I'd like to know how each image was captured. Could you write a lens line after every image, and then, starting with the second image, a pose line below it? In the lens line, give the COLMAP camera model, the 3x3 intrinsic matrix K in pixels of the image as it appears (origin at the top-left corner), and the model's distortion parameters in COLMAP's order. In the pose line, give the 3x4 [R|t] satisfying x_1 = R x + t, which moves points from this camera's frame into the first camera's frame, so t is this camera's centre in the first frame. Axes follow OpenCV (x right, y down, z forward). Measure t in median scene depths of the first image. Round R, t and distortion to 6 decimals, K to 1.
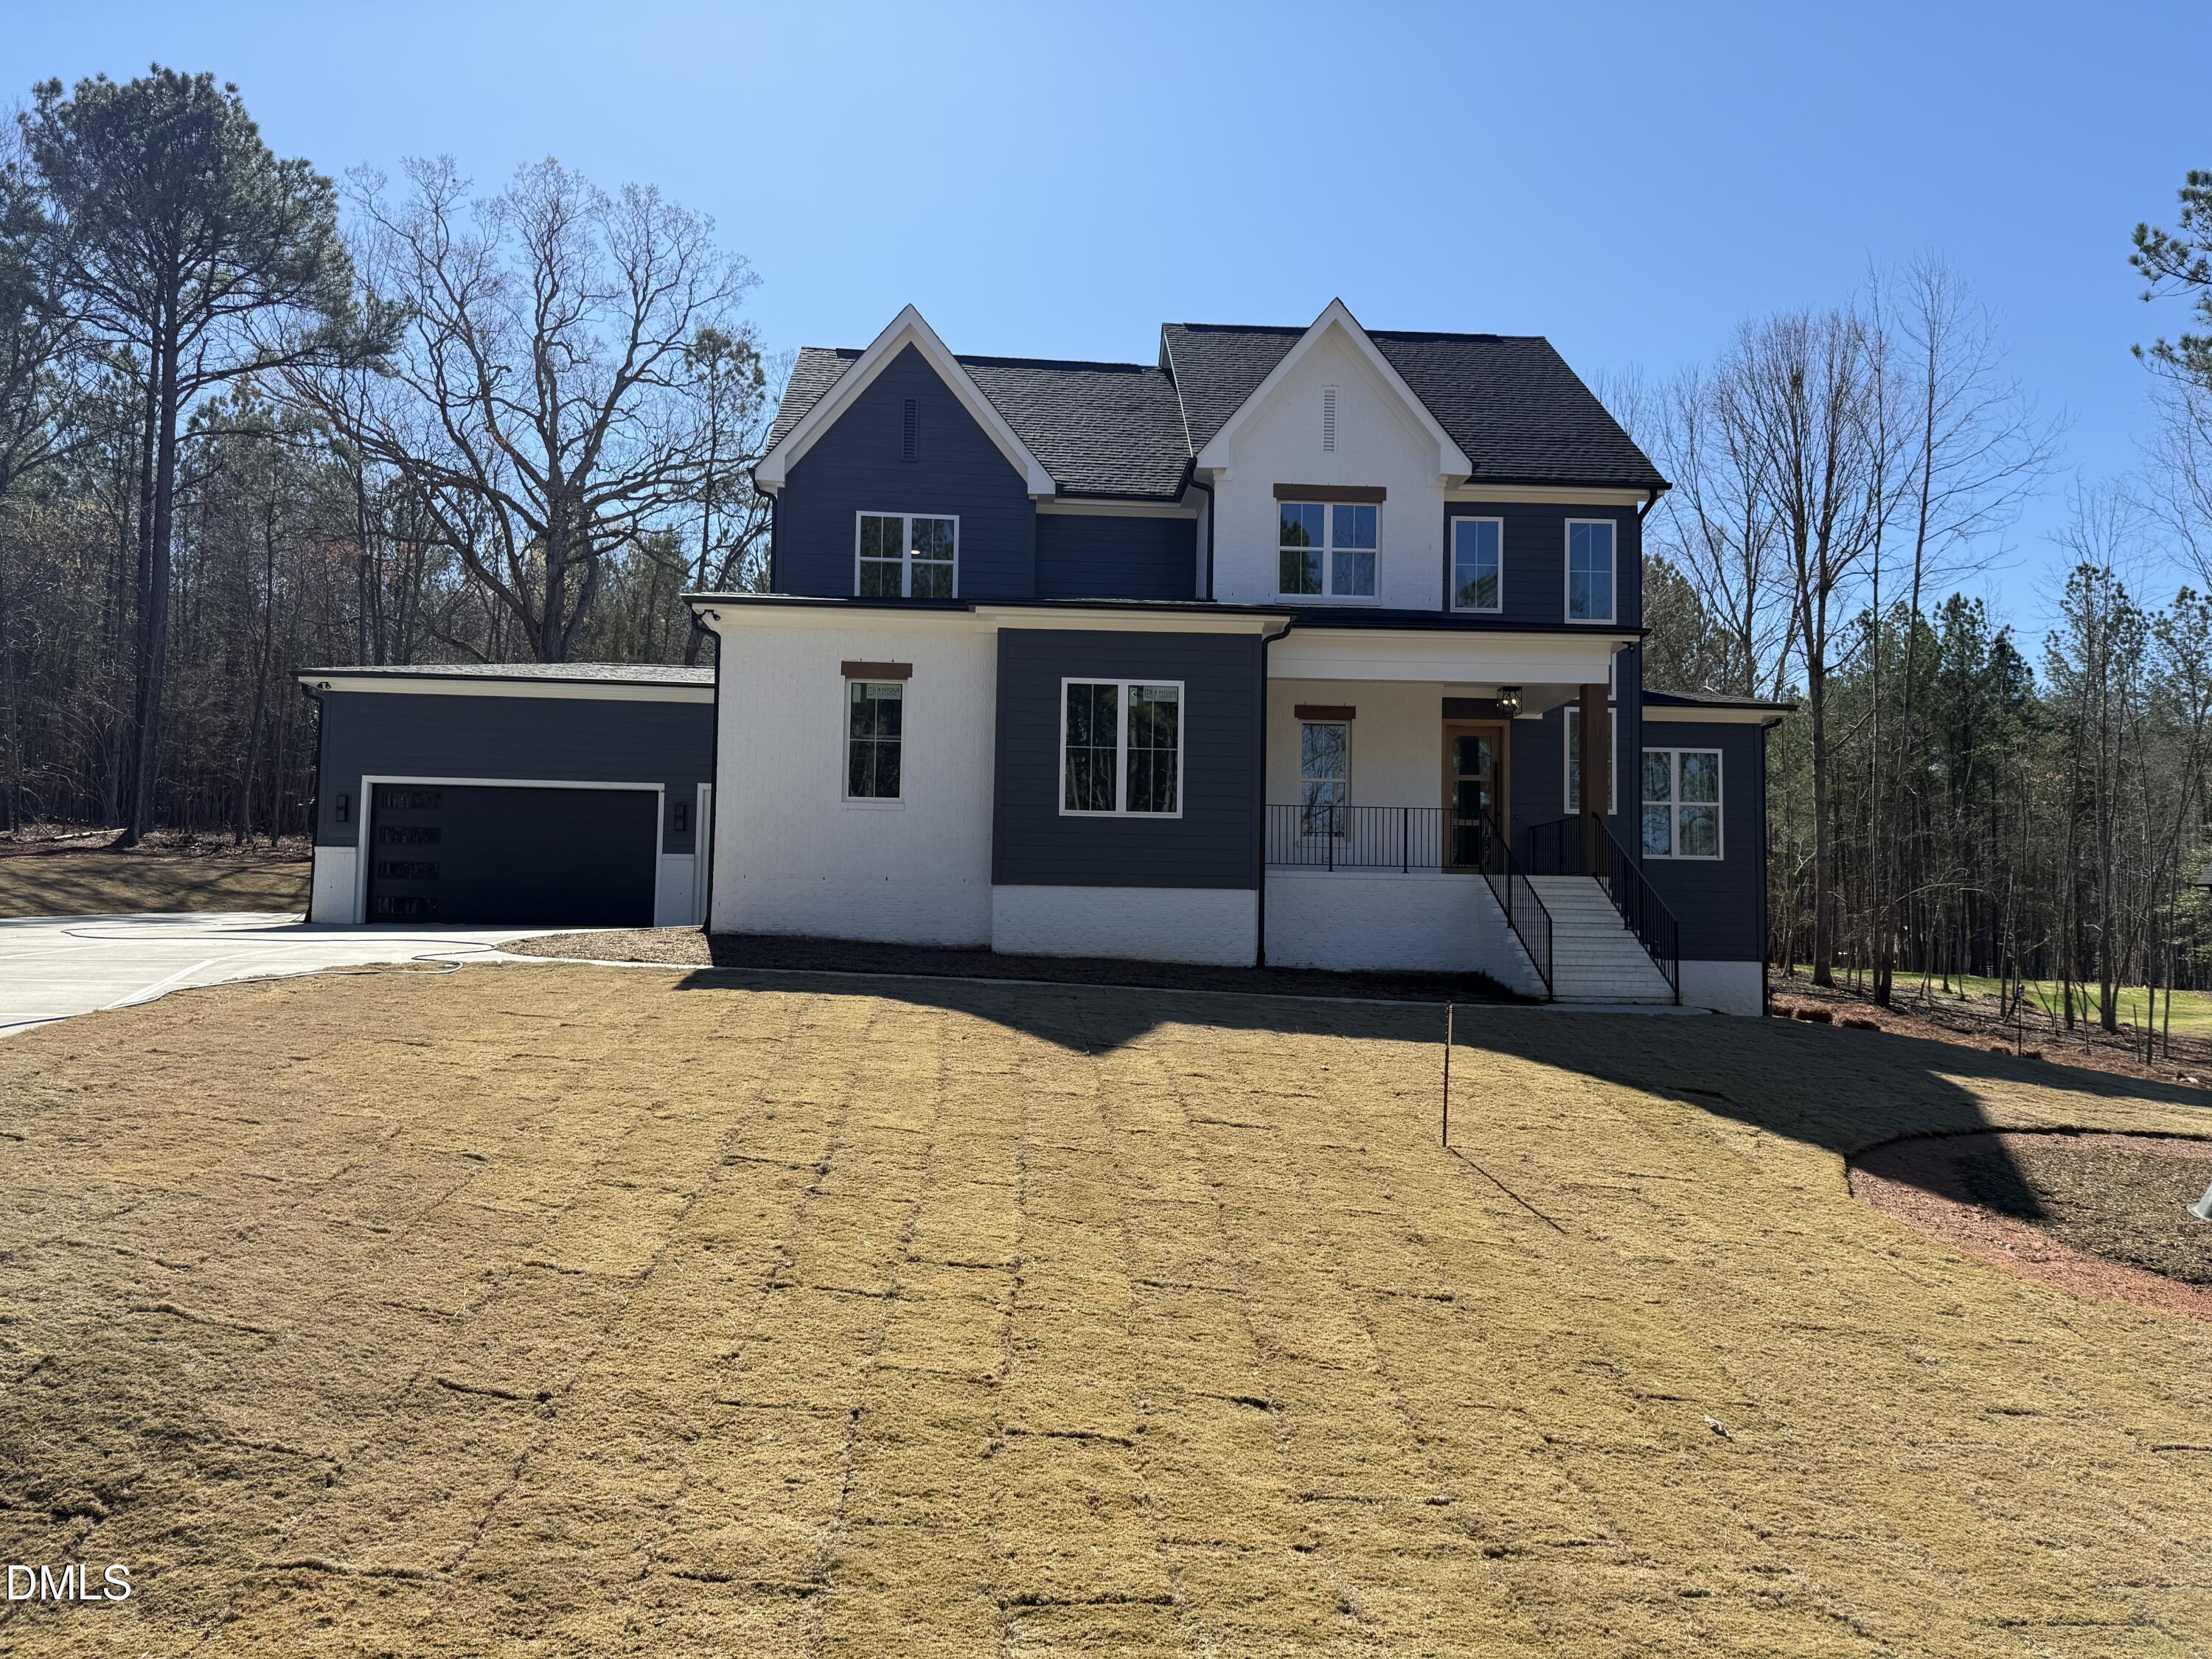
lens RADIAL K [[1466.9, 0, 1106.0], [0, 1466.9, 829.5], [0, 0, 1]] dist [0.059822, -0.154825]
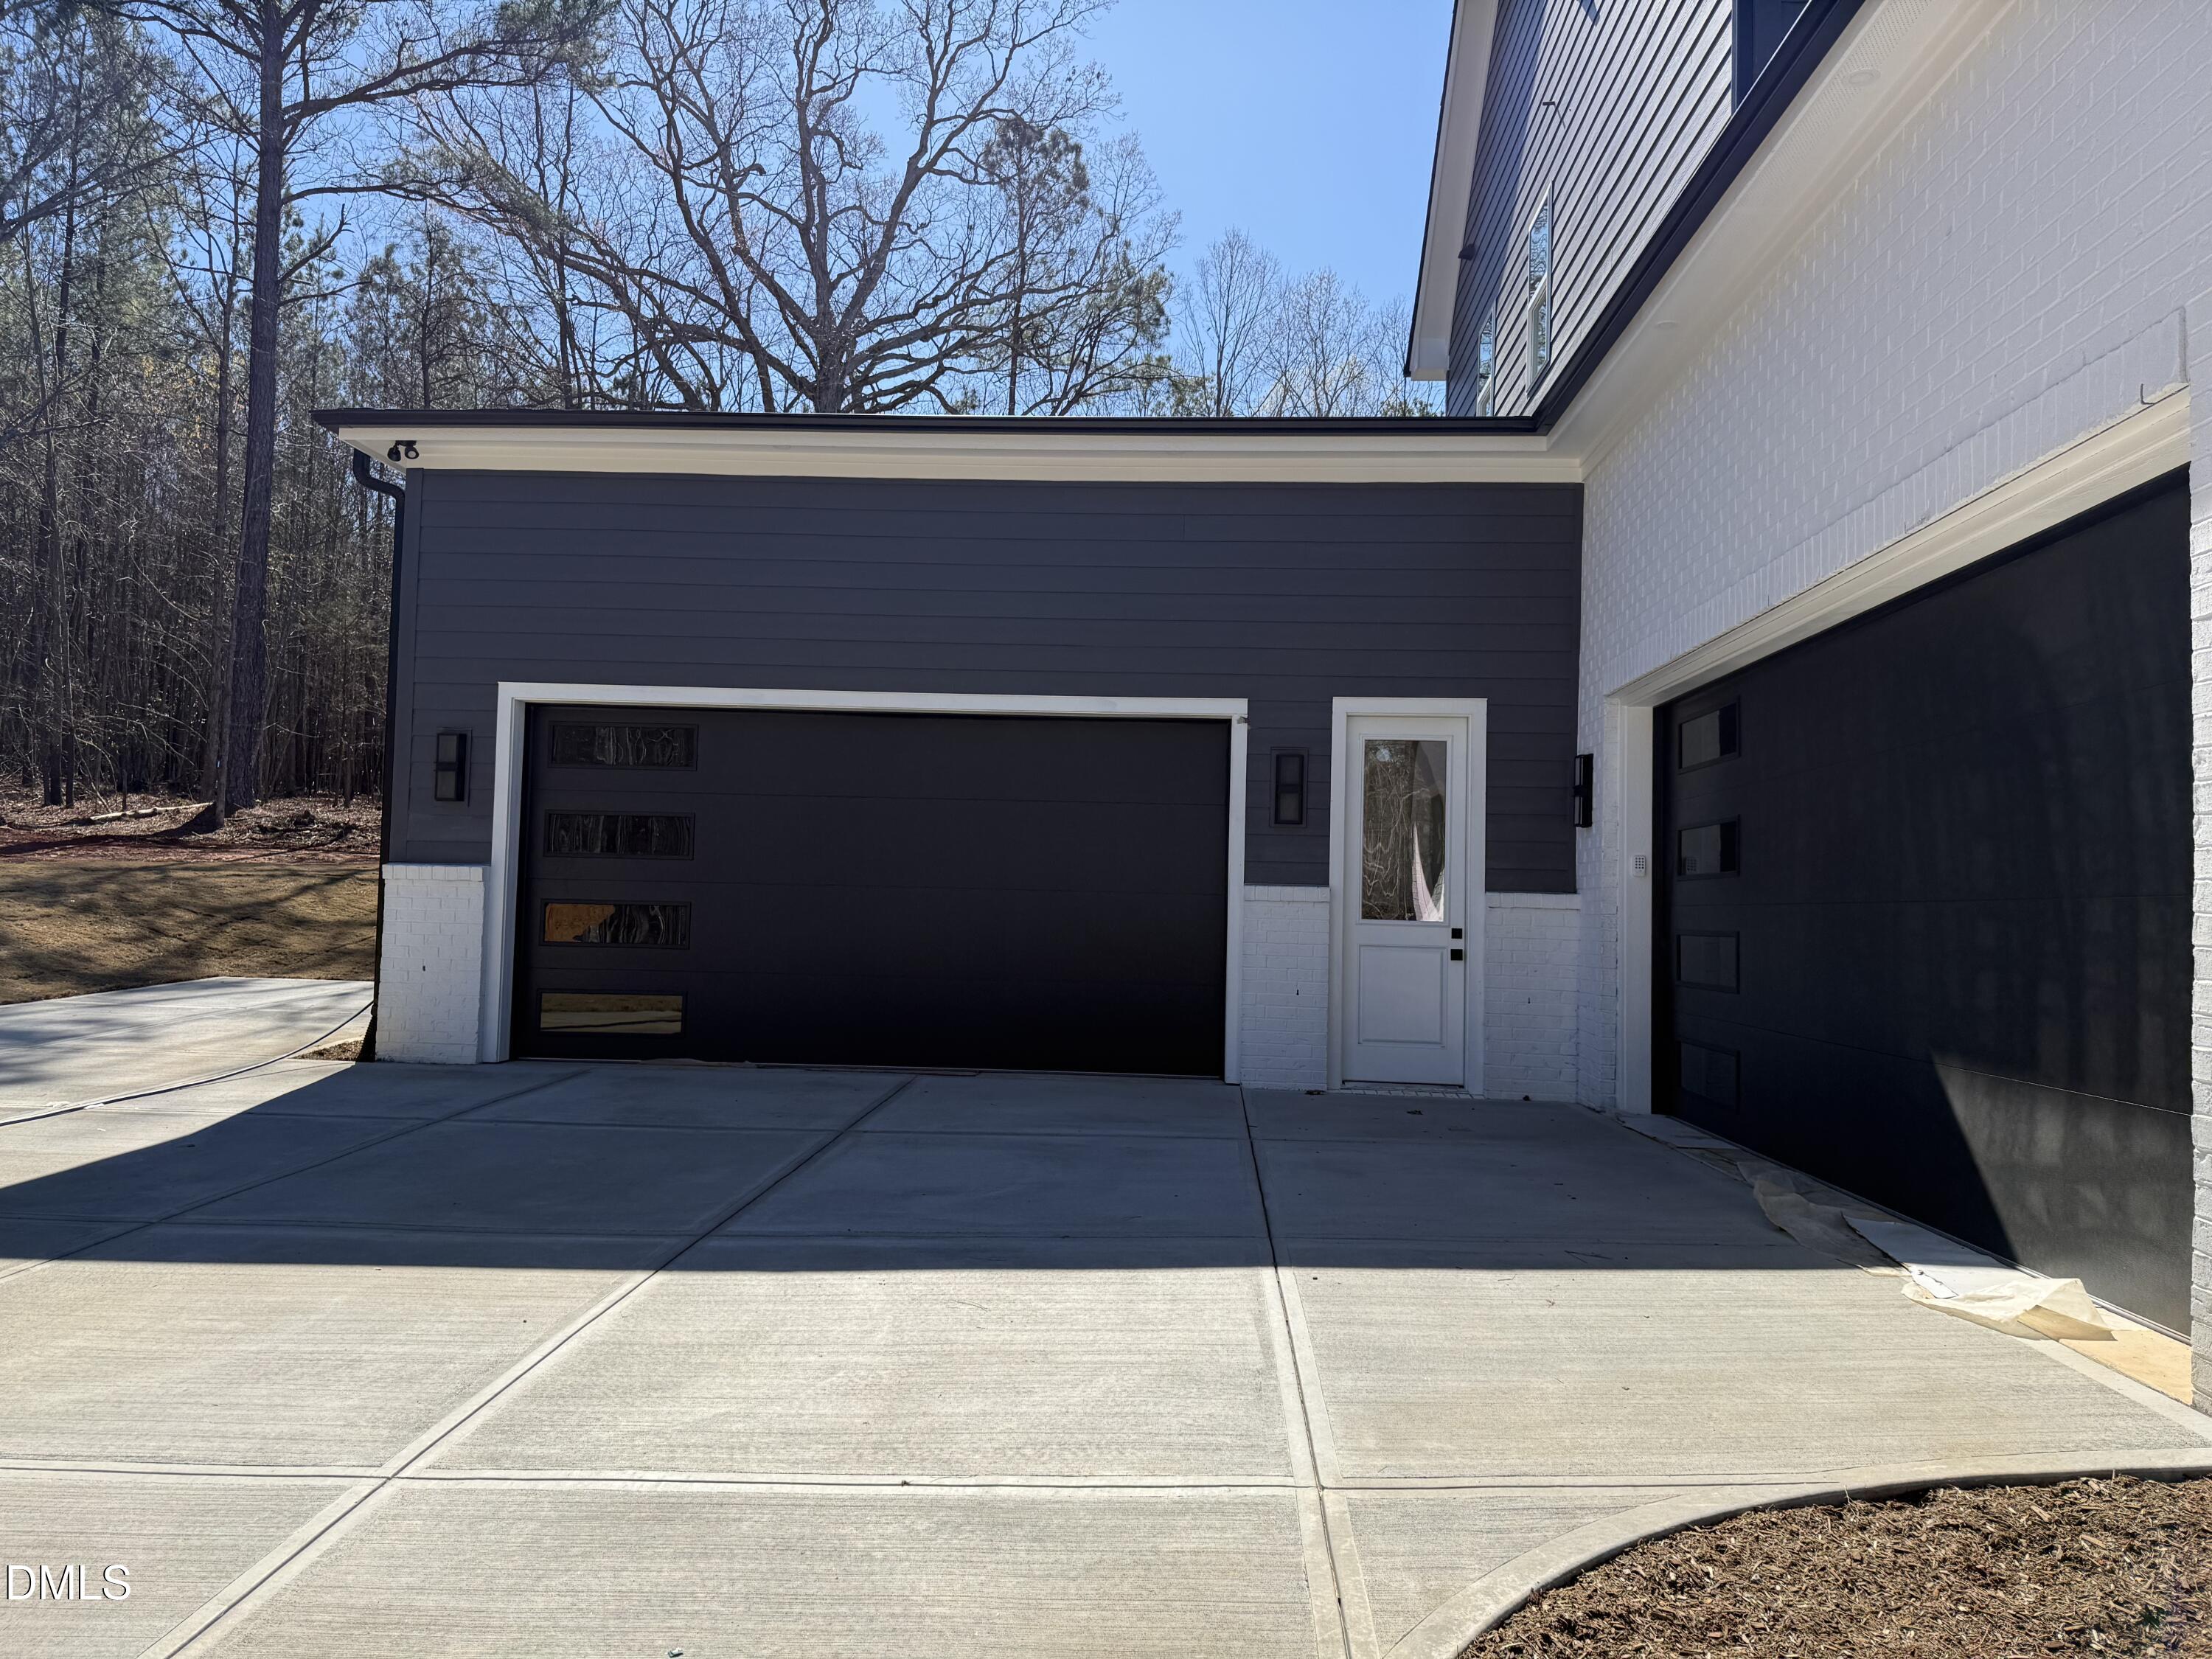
lens RADIAL K [[1562.7, 0, 1106.0], [0, 1562.7, 829.5], [0, 0, 1]] dist [0.001281, -0.008970]
pose [[0.988200, 0.004653, -0.153100, -0.124489], [-0.001343, 0.999763, 0.021717, -0.002974], [0.153165, -0.021255, 0.987972, 0.271930]]
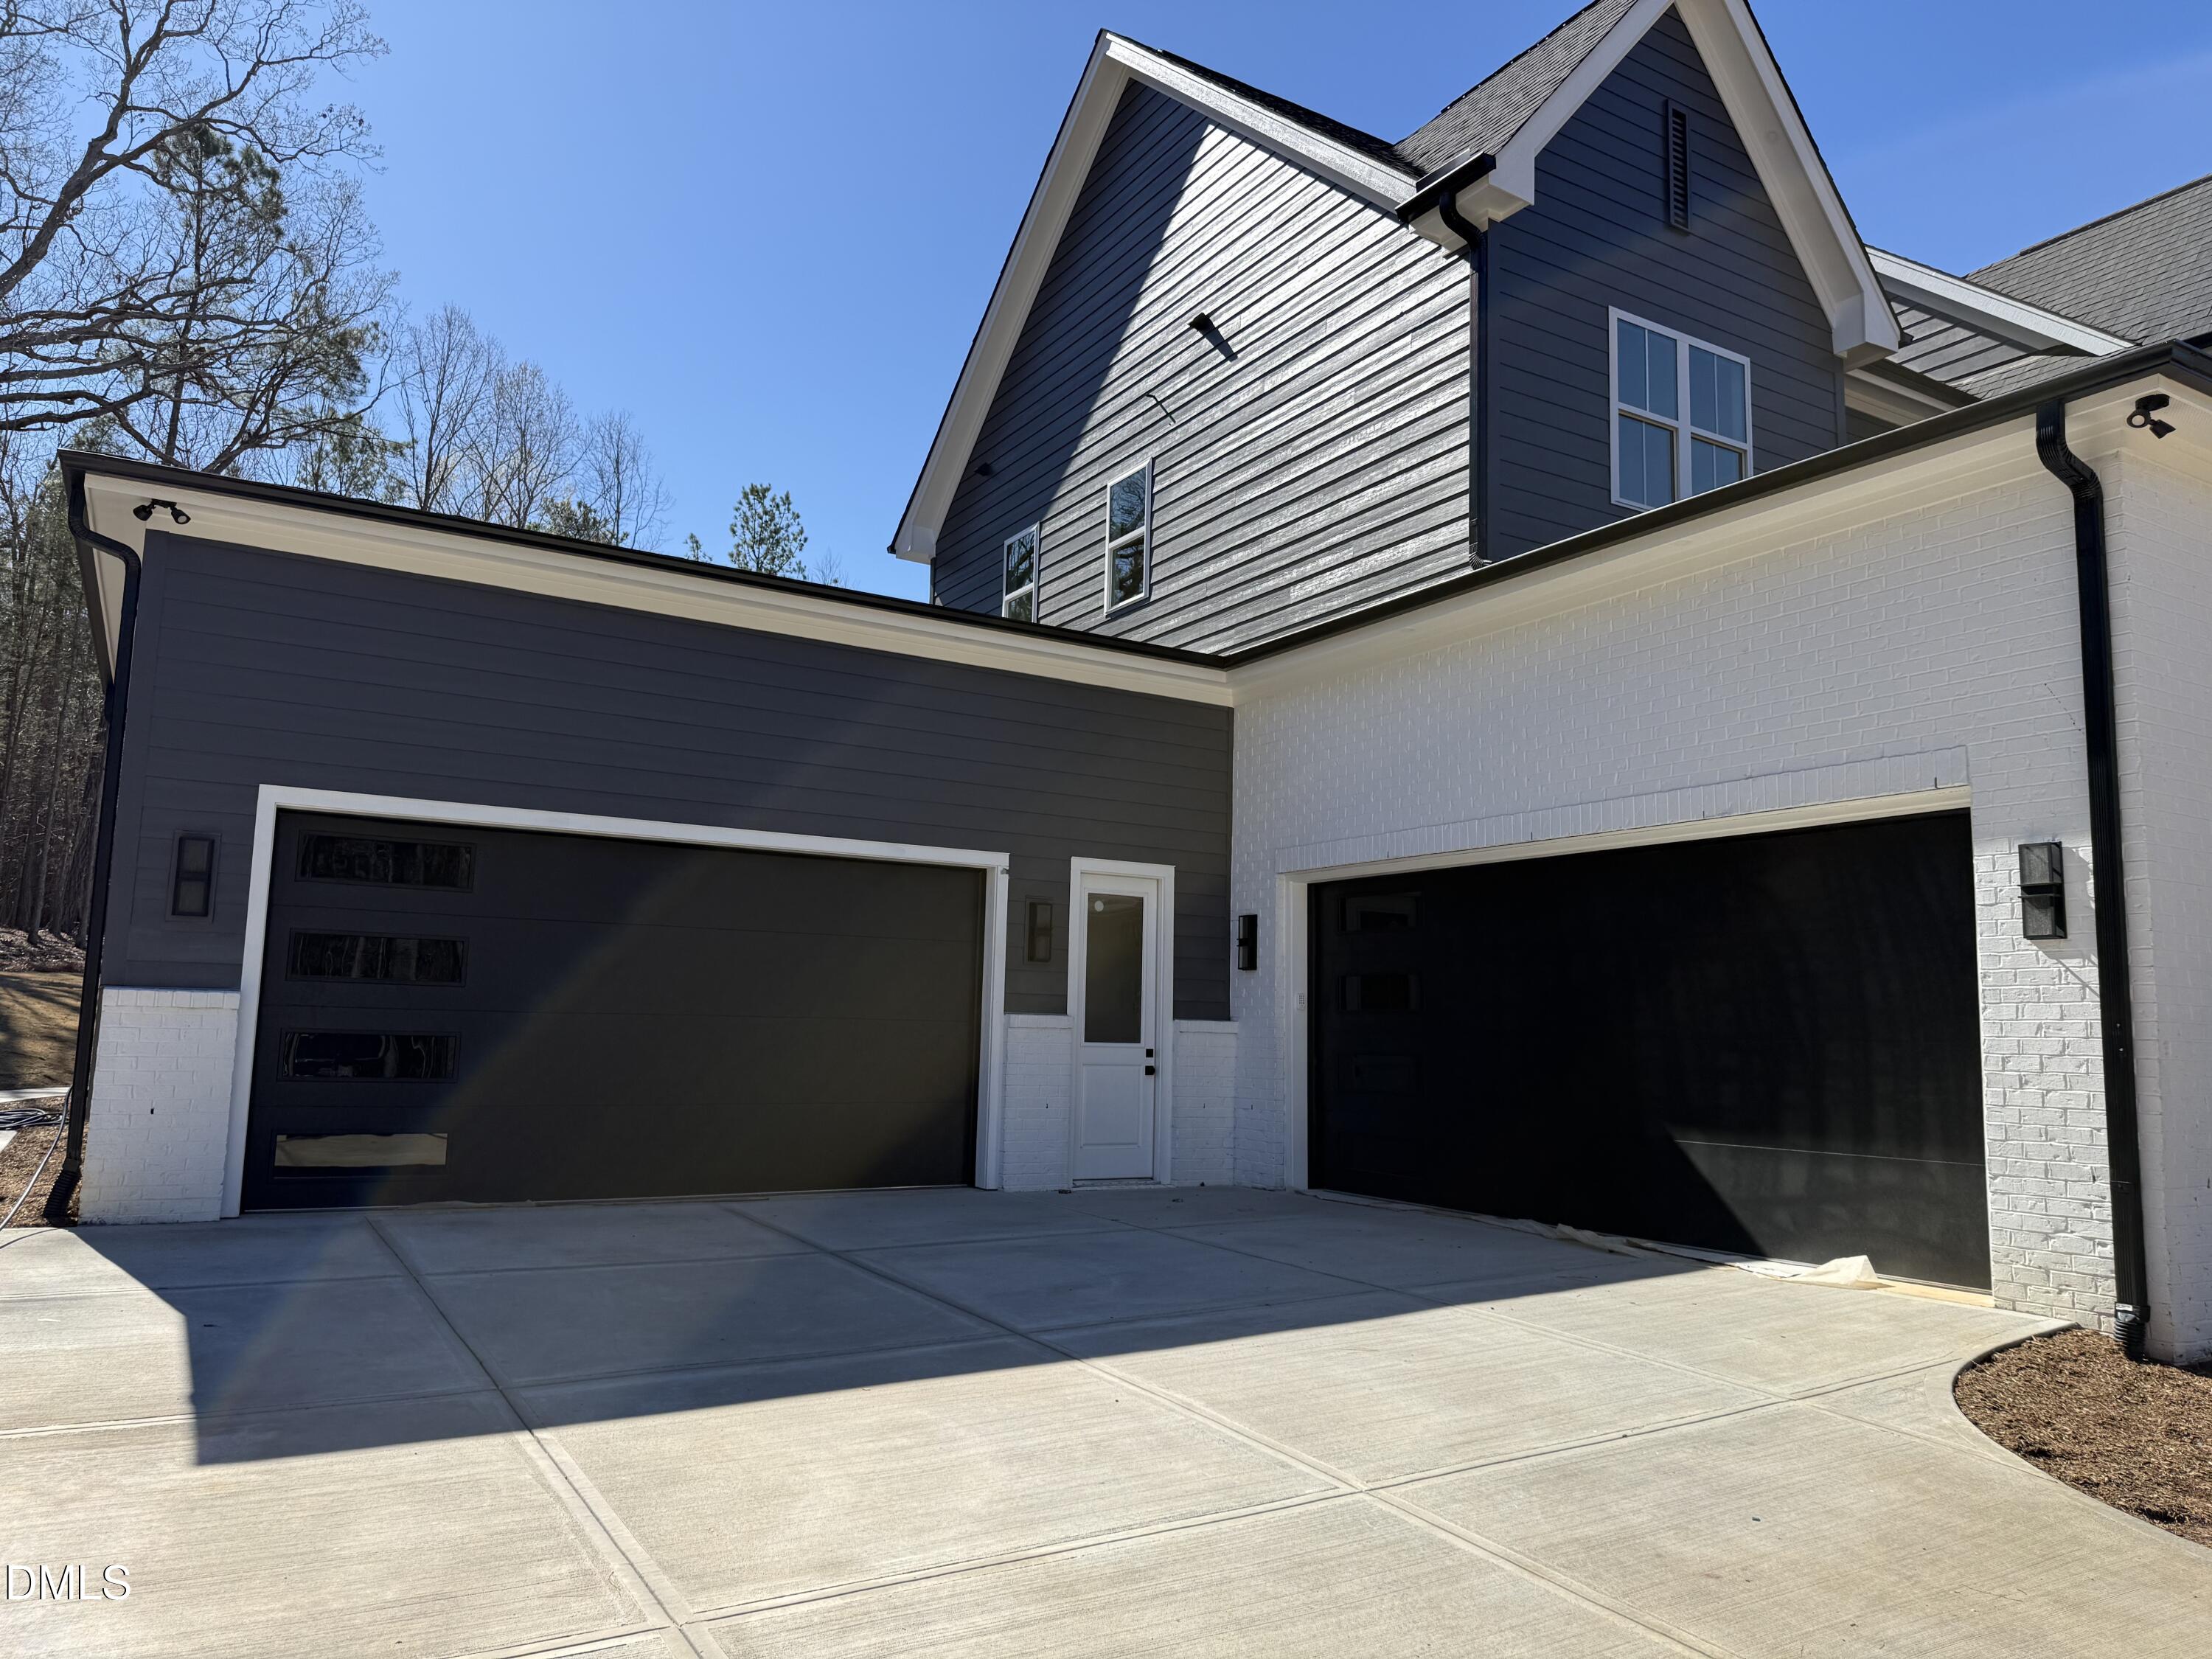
lens RADIAL K [[1554.1, 0, 1106.0], [0, 1554.1, 829.5], [0, 0, 1]] dist [0.035081, -0.060645]
pose [[0.904051, 0.062839, 0.422779, -0.212971], [-0.042396, 0.997439, -0.057595, -0.005848], [-0.425316, 0.034144, 0.904401, 0.257092]]
